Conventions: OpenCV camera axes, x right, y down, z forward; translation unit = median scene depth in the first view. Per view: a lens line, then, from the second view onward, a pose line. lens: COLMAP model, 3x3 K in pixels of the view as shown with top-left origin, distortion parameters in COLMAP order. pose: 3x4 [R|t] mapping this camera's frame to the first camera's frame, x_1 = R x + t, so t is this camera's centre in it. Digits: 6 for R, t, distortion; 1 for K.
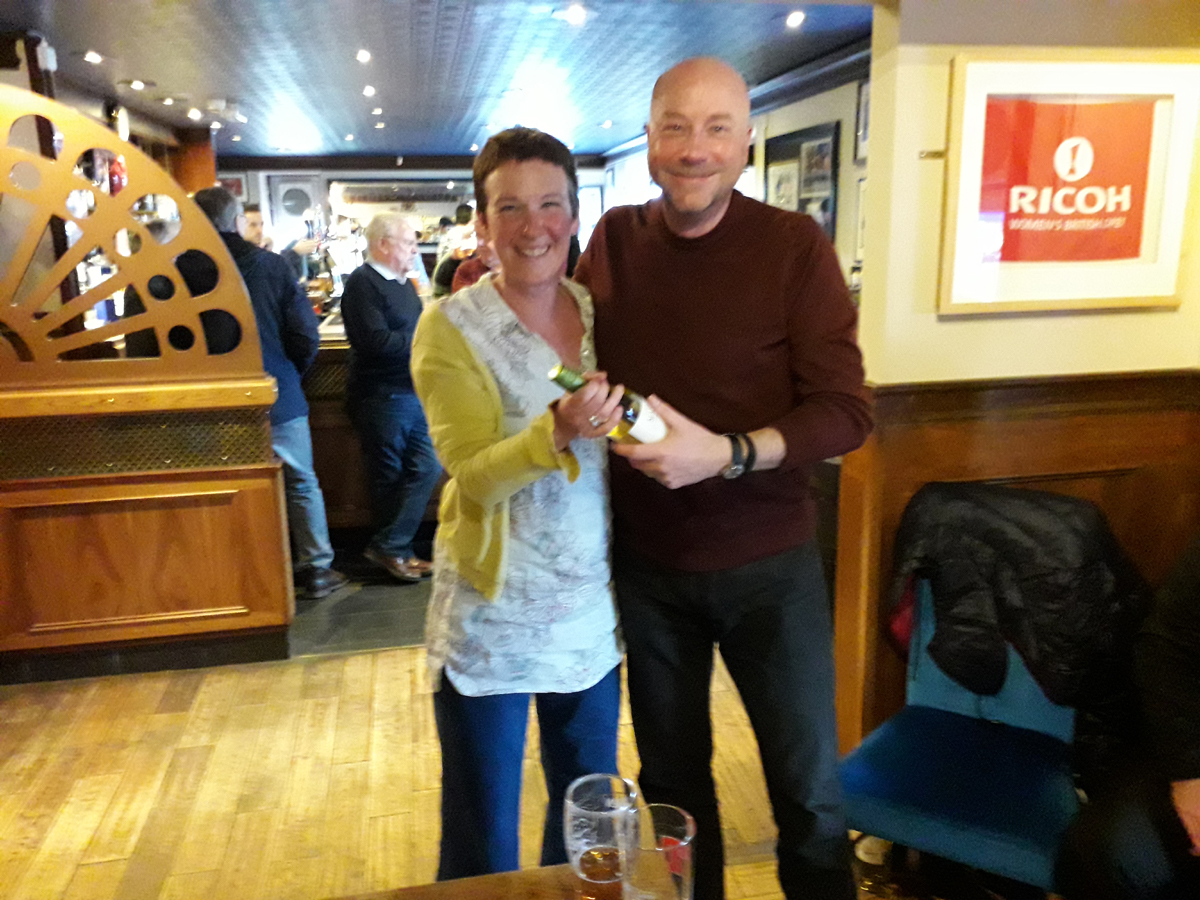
lens RADIAL K [[952.1, 0, 592.6], [0, 952.1, 453.1], [0, 0, 1]] dist [-0.005057, -0.008246]
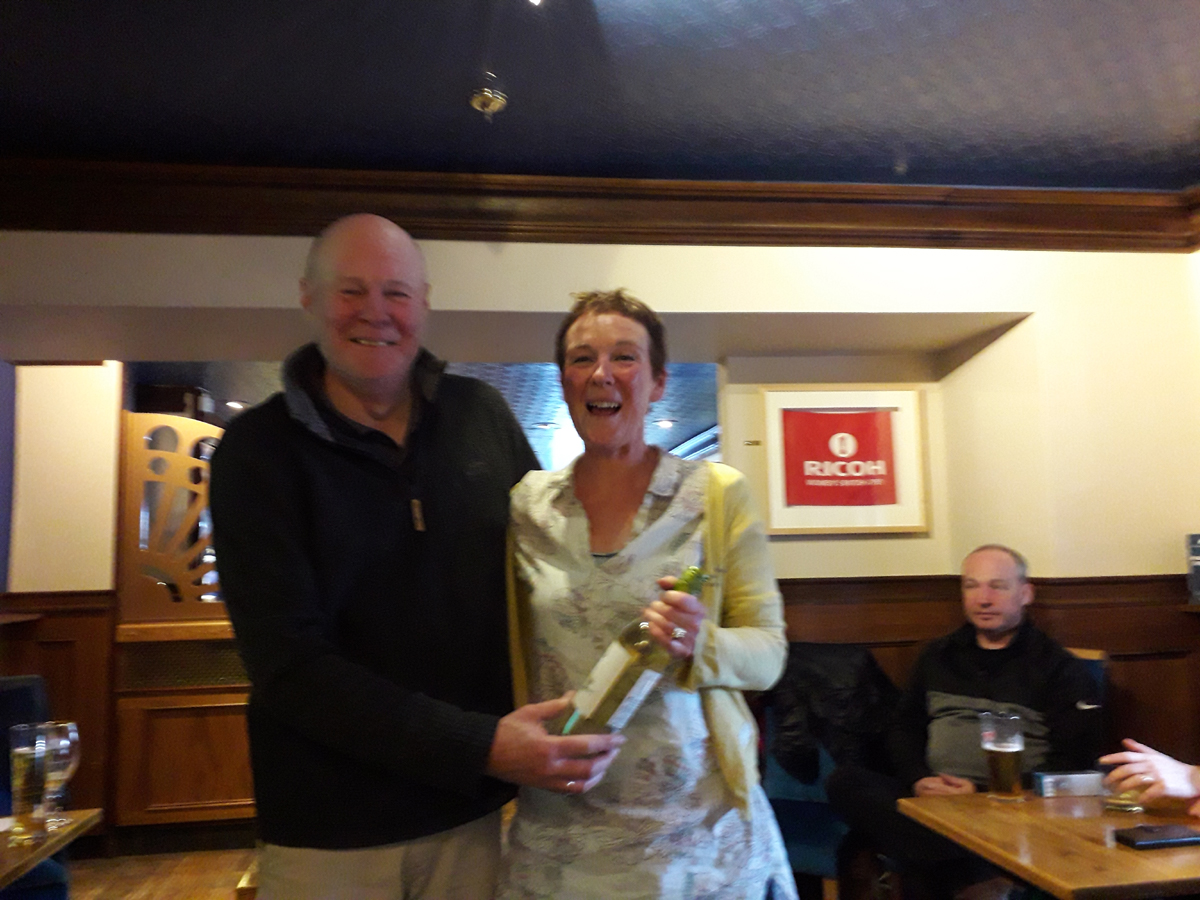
lens RADIAL K [[952.1, 0, 603.2], [0, 952.1, 452.0], [0, 0, 1]] dist [-0.005057, -0.008246]
pose [[0.998788, -0.012099, -0.047718, 0.164033], [-0.004831, 0.940556, -0.339605, 0.267888], [0.048990, 0.339424, 0.939357, -0.576877]]
